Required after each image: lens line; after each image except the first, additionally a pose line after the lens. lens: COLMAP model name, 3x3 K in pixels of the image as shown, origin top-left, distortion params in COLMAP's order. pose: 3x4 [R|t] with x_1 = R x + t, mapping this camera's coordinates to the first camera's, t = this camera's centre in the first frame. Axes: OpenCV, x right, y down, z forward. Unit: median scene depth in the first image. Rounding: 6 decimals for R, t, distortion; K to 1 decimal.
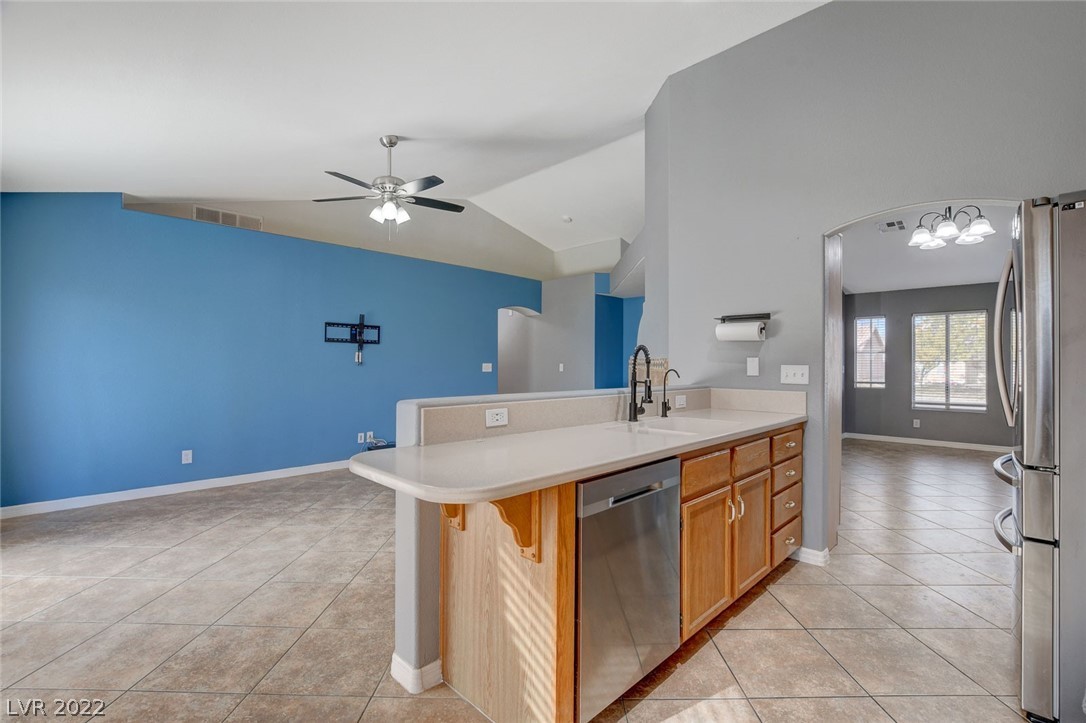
lens RADIAL K [[489.2, 0, 542.0], [0, 489.2, 356.5], [0, 0, 1]] dist [-0.016993, -0.000606]
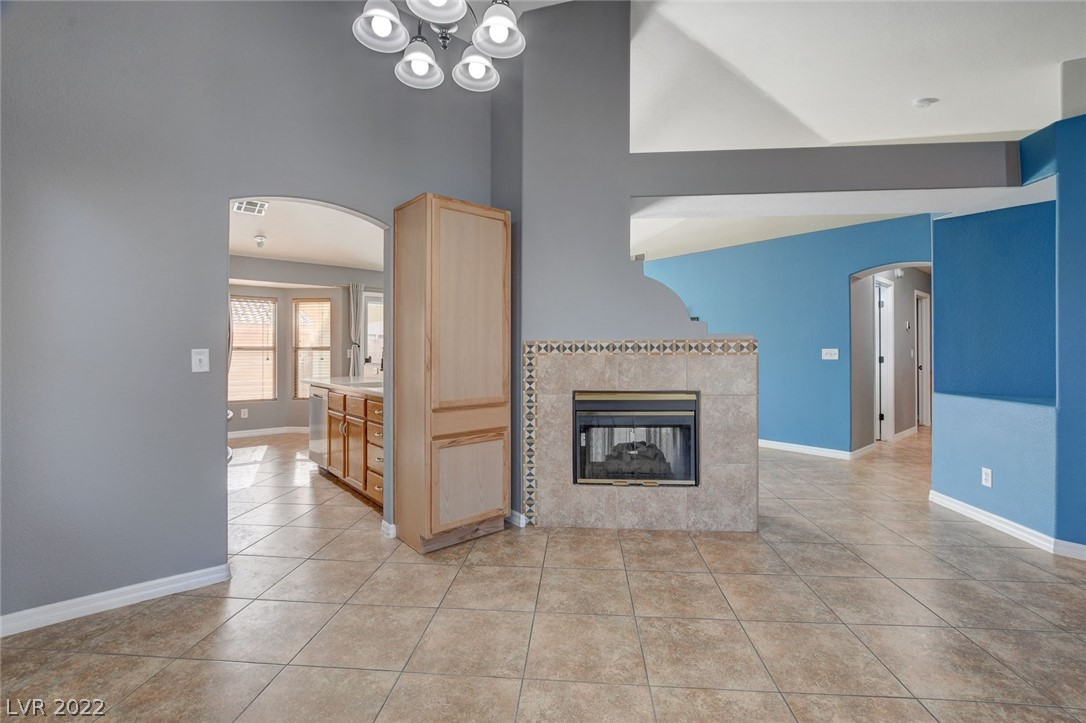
lens RADIAL K [[489.2, 0, 540.0], [0, 489.2, 349.5], [0, 0, 1]] dist [-0.016993, -0.000606]
pose [[-0.091144, -0.007799, -0.995807, 1.039977], [0.015268, 0.999841, -0.009228, 0.023393], [0.995721, -0.016045, -0.091011, 0.933812]]
